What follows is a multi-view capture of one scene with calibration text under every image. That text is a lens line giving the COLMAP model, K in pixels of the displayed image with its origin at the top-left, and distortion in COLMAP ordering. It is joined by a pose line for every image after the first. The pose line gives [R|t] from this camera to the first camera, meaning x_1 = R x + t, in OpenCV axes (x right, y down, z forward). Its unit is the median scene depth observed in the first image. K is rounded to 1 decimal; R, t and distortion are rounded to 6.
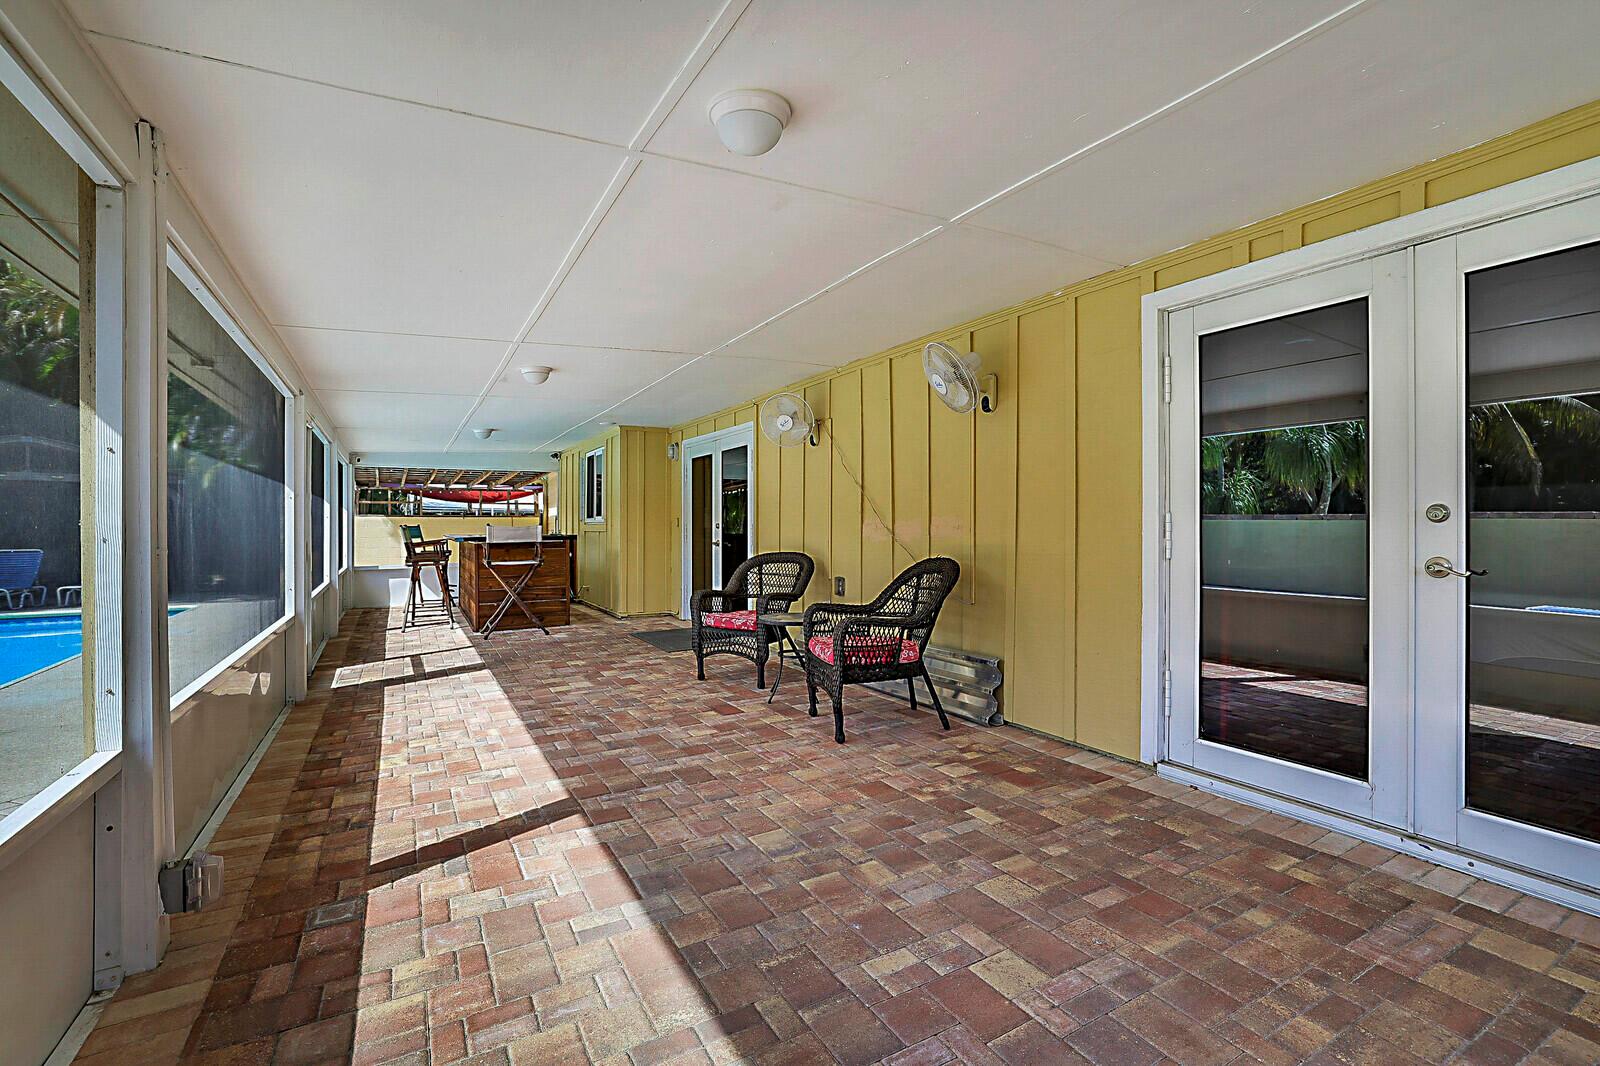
lens RADIAL K [[694.2, 0, 800.0], [0, 694.2, 533.0], [0, 0, 1]] dist [-0.041304, 0.015478]
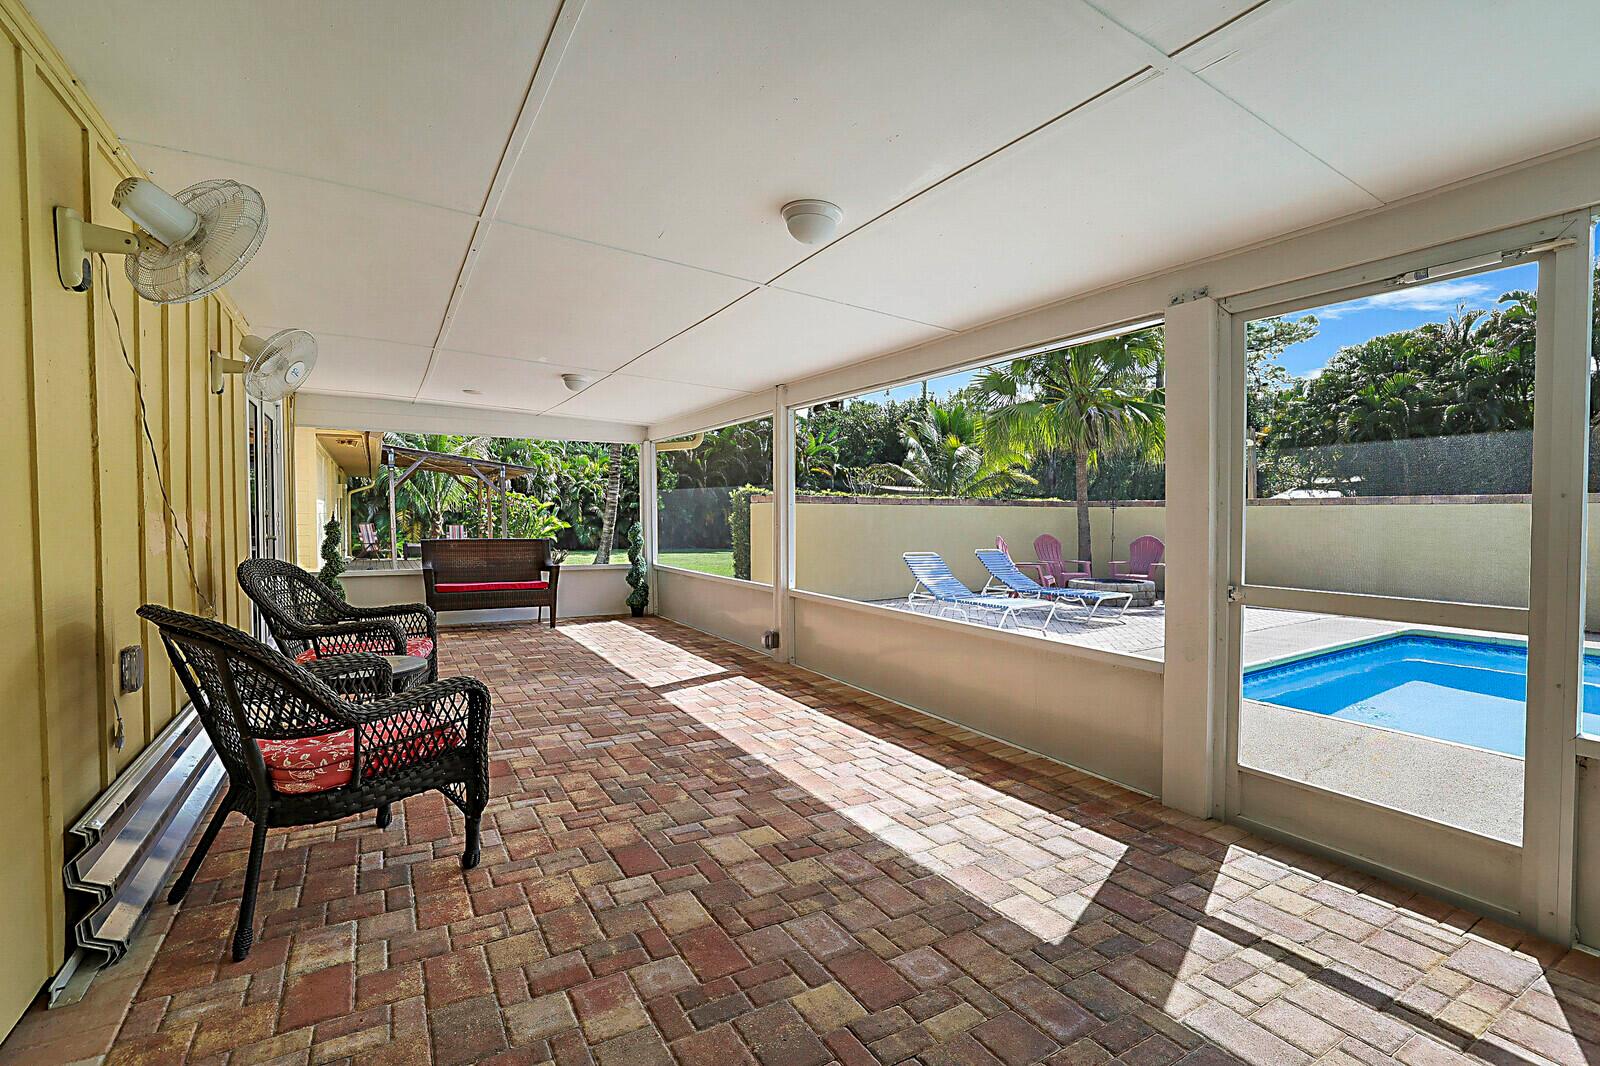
lens RADIAL K [[694.2, 0, 800.0], [0, 694.2, 533.0], [0, 0, 1]] dist [-0.041304, 0.015478]
pose [[-0.999659, 0.002416, -0.025996, -0.528882], [0.001380, 0.999207, 0.039791, -0.035088], [0.026072, 0.039742, -0.998870, 2.206386]]
